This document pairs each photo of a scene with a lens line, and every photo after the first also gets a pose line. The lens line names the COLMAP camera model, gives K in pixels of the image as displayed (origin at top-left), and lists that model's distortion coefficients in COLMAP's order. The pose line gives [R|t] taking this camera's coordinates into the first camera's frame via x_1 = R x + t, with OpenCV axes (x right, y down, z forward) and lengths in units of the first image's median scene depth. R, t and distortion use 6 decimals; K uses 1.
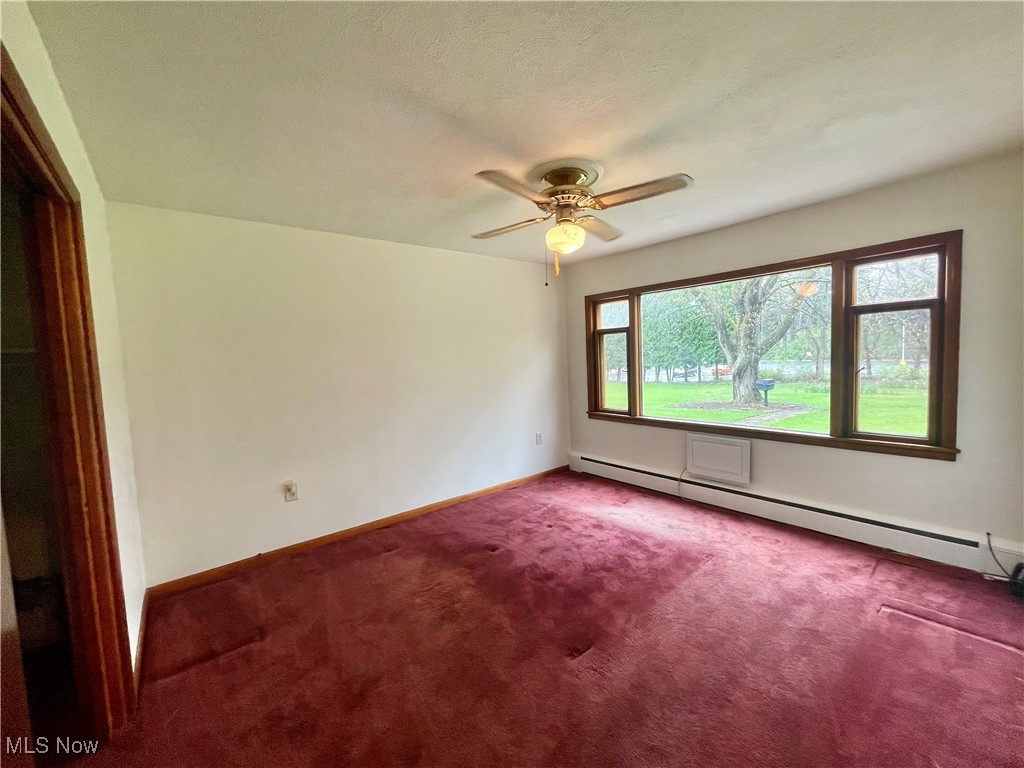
lens RADIAL K [[414.6, 0, 507.5], [0, 414.6, 385.8], [0, 0, 1]] dist [-0.003709, 0.001347]
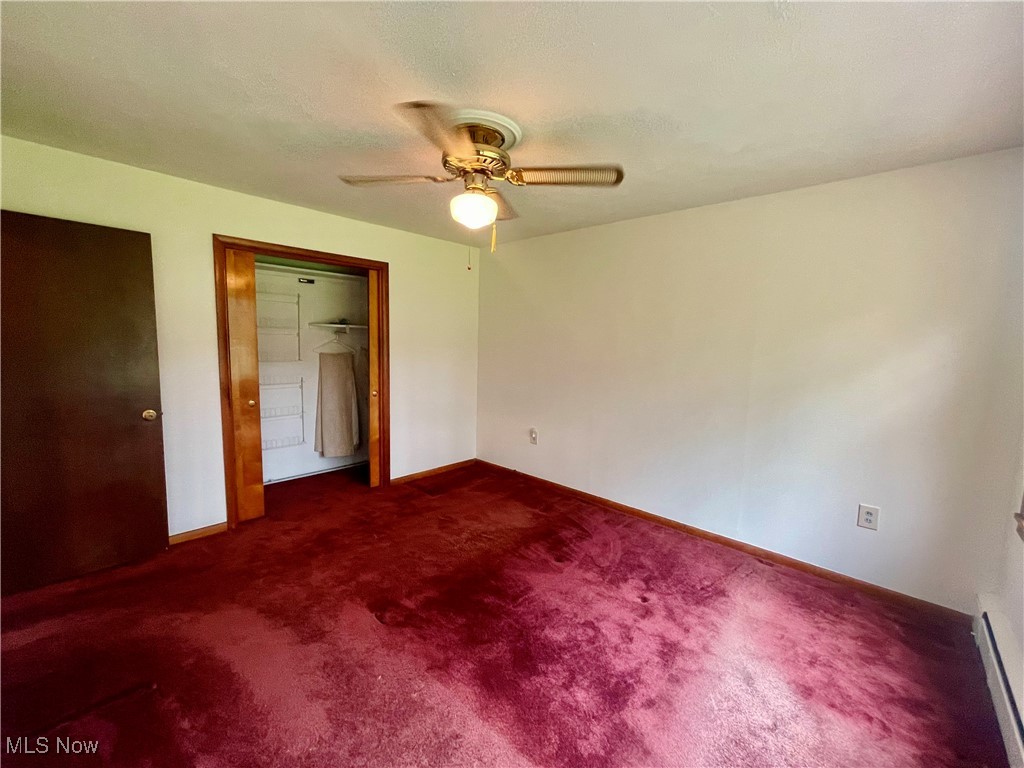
lens RADIAL K [[414.6, 0, 508.0], [0, 414.6, 381.3], [0, 0, 1]] dist [-0.003709, 0.001347]
pose [[0.132159, 0.150707, -0.979705, 0.590955], [-0.104755, 0.984963, 0.137385, -0.076010], [0.985678, 0.084472, 0.145959, 0.552186]]
